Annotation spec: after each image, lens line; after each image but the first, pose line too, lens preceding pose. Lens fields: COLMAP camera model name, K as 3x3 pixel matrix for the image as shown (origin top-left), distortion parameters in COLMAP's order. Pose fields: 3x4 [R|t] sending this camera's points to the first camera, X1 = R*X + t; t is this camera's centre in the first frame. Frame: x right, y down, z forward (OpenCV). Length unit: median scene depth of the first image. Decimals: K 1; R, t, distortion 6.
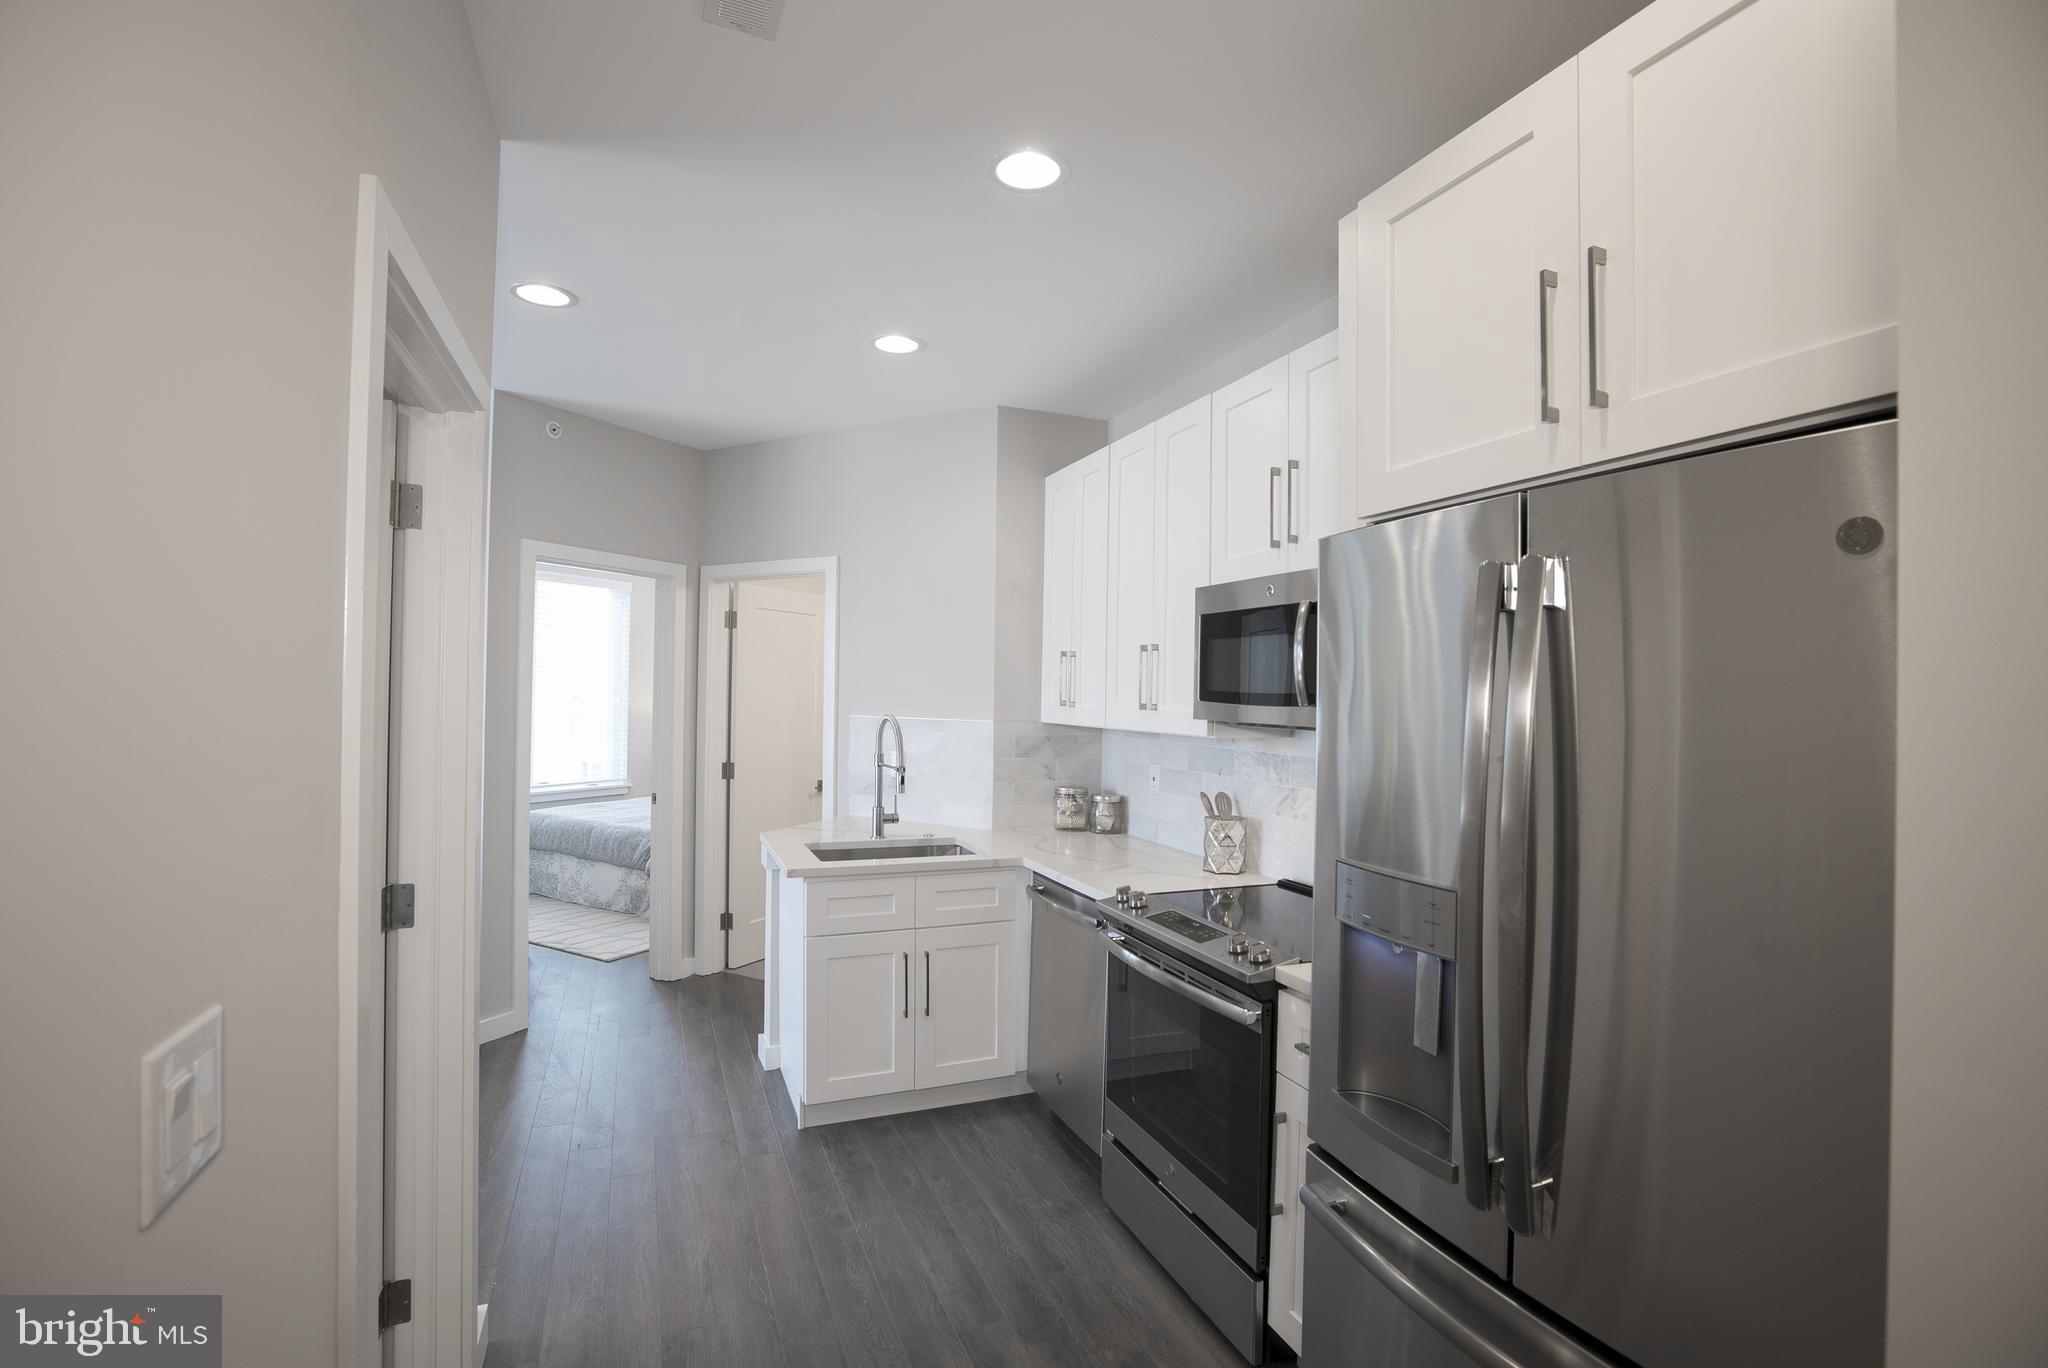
lens RADIAL K [[919.6, 0, 1024.0], [0, 919.6, 684.0], [0, 0, 1]] dist [-0.072625, 0.000049]
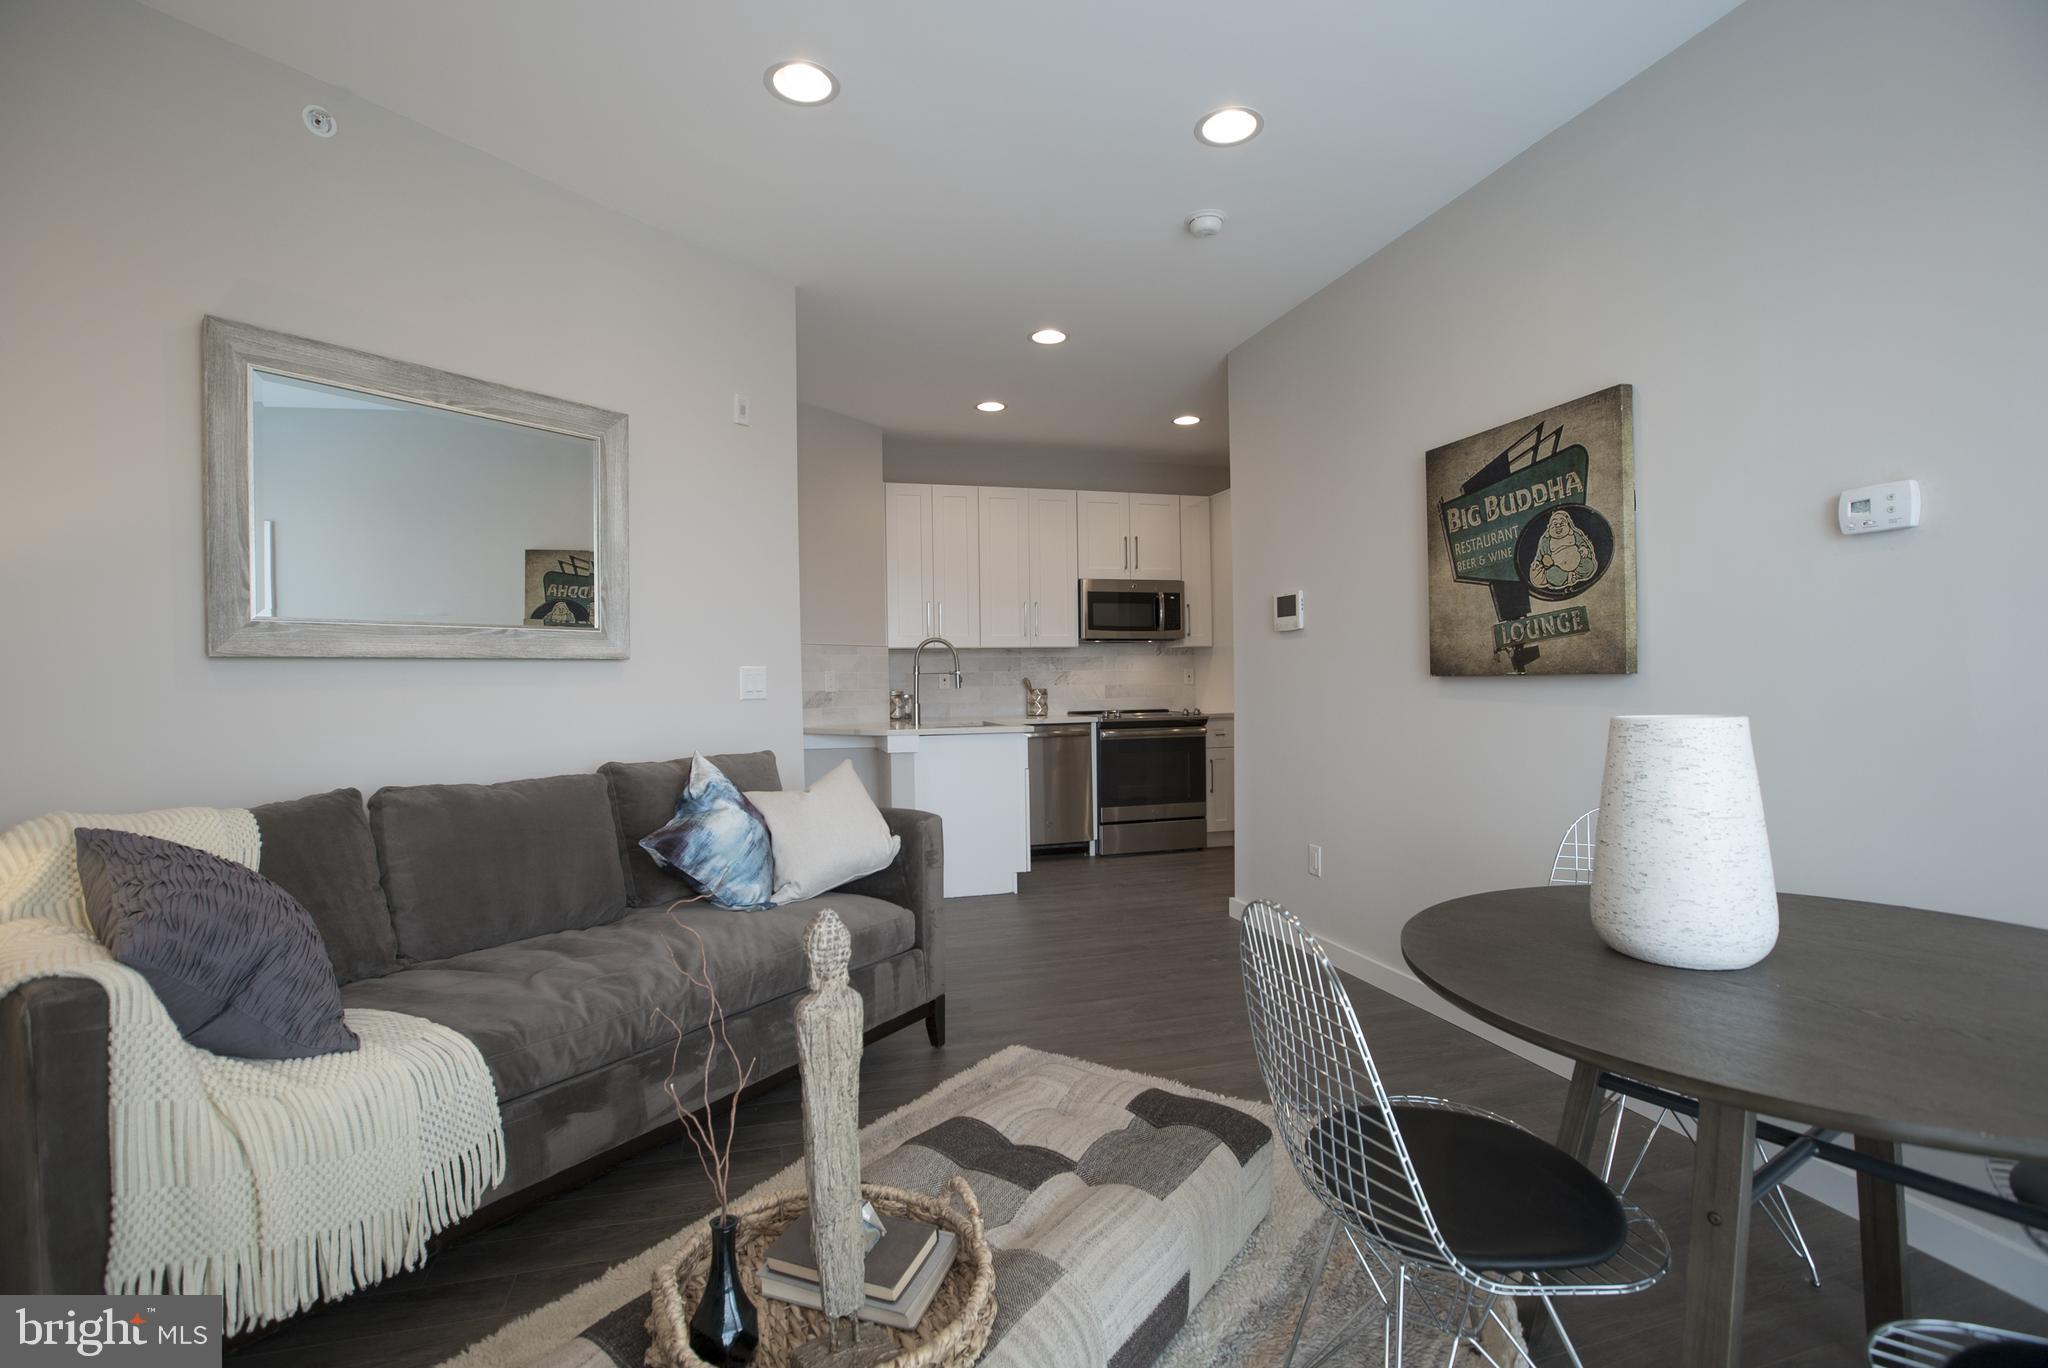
lens RADIAL K [[919.6, 0, 1024.0], [0, 919.6, 684.0], [0, 0, 1]] dist [-0.072625, 0.000049]
pose [[0.124689, -0.026585, 0.991840, -1.427957], [0.002595, 0.999646, 0.026468, 0.062521], [-0.992192, -0.000726, 0.124714, 0.600193]]
